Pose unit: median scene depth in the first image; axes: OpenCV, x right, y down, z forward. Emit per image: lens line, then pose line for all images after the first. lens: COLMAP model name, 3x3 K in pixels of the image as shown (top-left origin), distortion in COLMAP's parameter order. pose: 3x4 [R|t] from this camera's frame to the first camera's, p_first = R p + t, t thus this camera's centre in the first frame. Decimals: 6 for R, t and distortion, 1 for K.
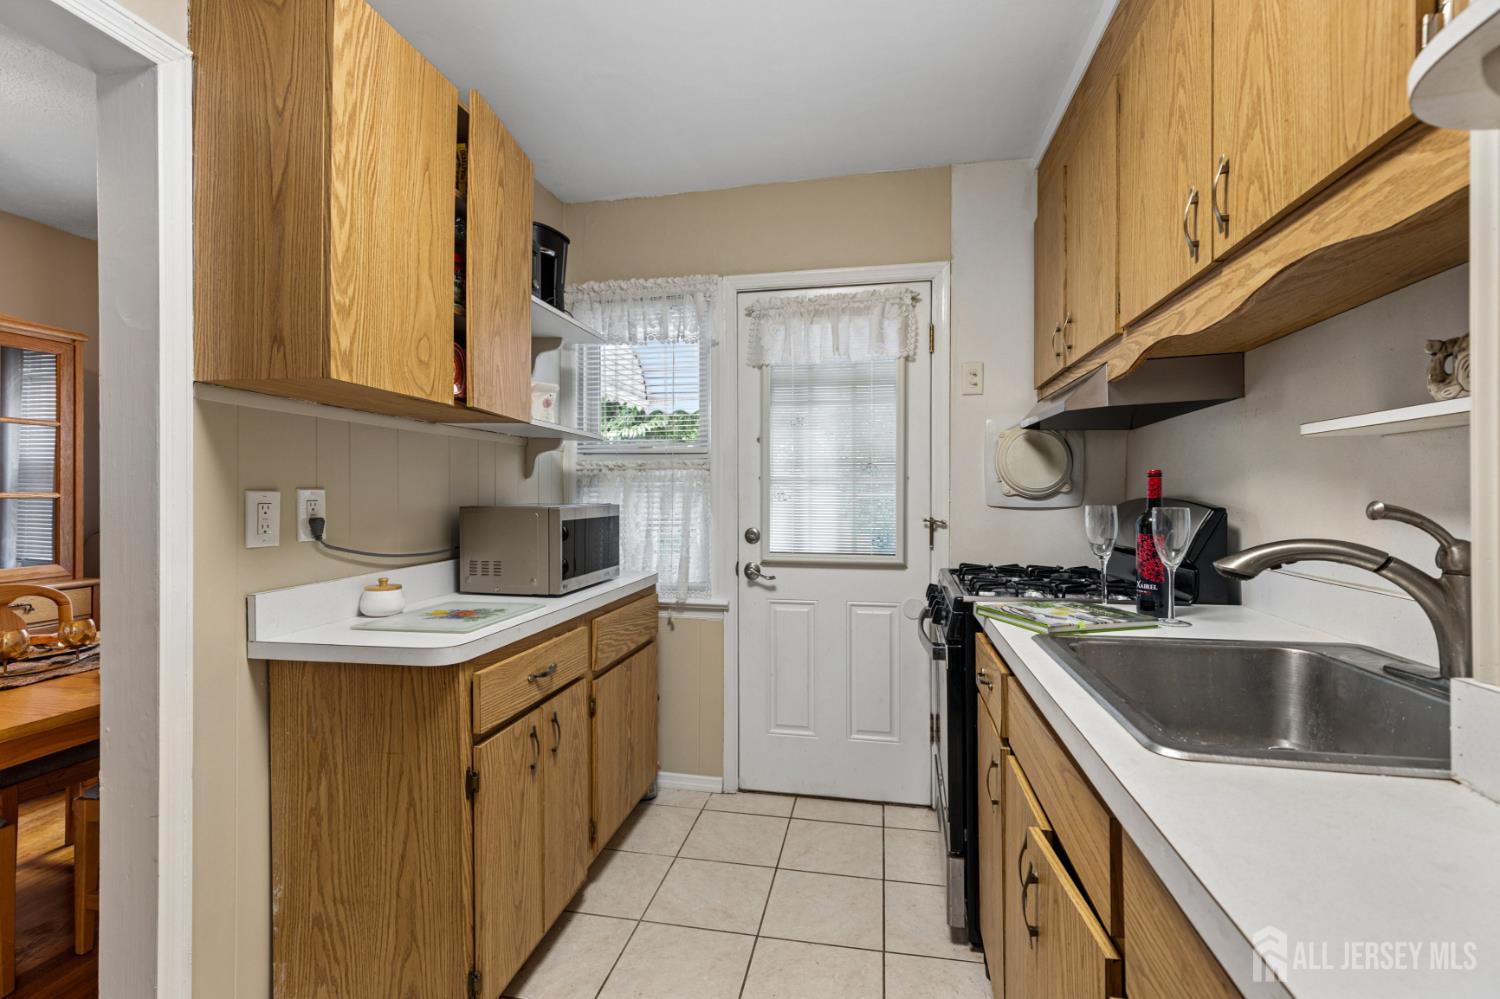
lens RADIAL K [[689.7, 0, 751.7], [0, 689.7, 495.1], [0, 0, 1]] dist [-0.000077, 0.000181]
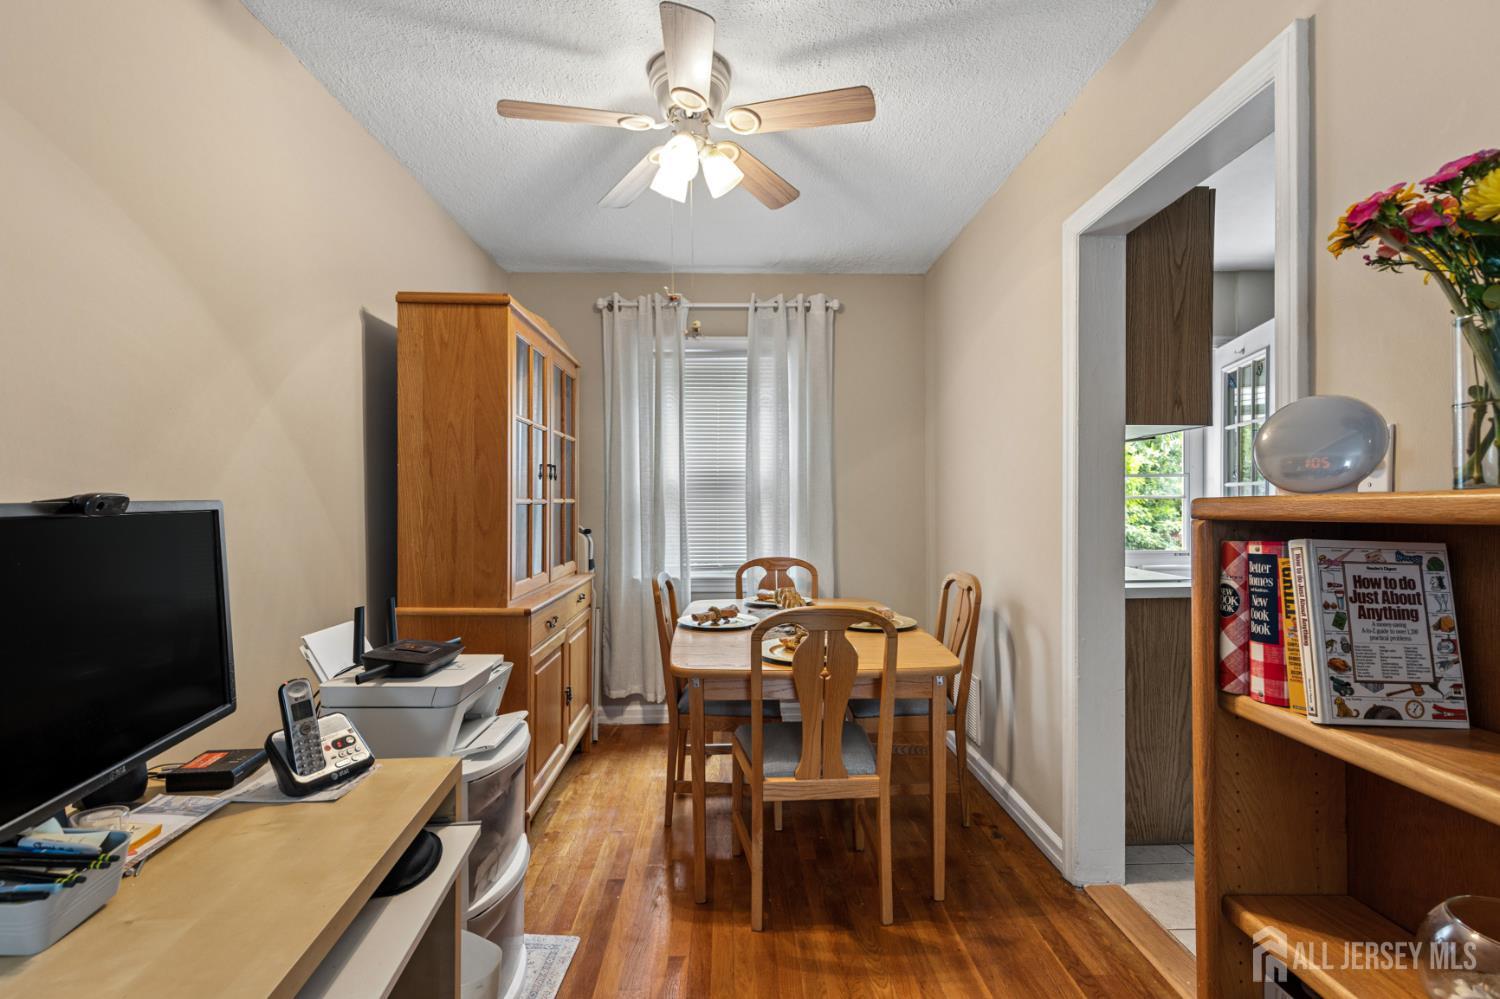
lens RADIAL K [[689.7, 0, 749.1], [0, 689.7, 505.4], [0, 0, 1]] dist [-0.000077, 0.000181]
pose [[0.978748, -0.008915, 0.204874, -2.036946], [0.007859, 0.999951, 0.005965, 0.007532], [-0.204917, -0.004228, 0.978770, -0.426269]]
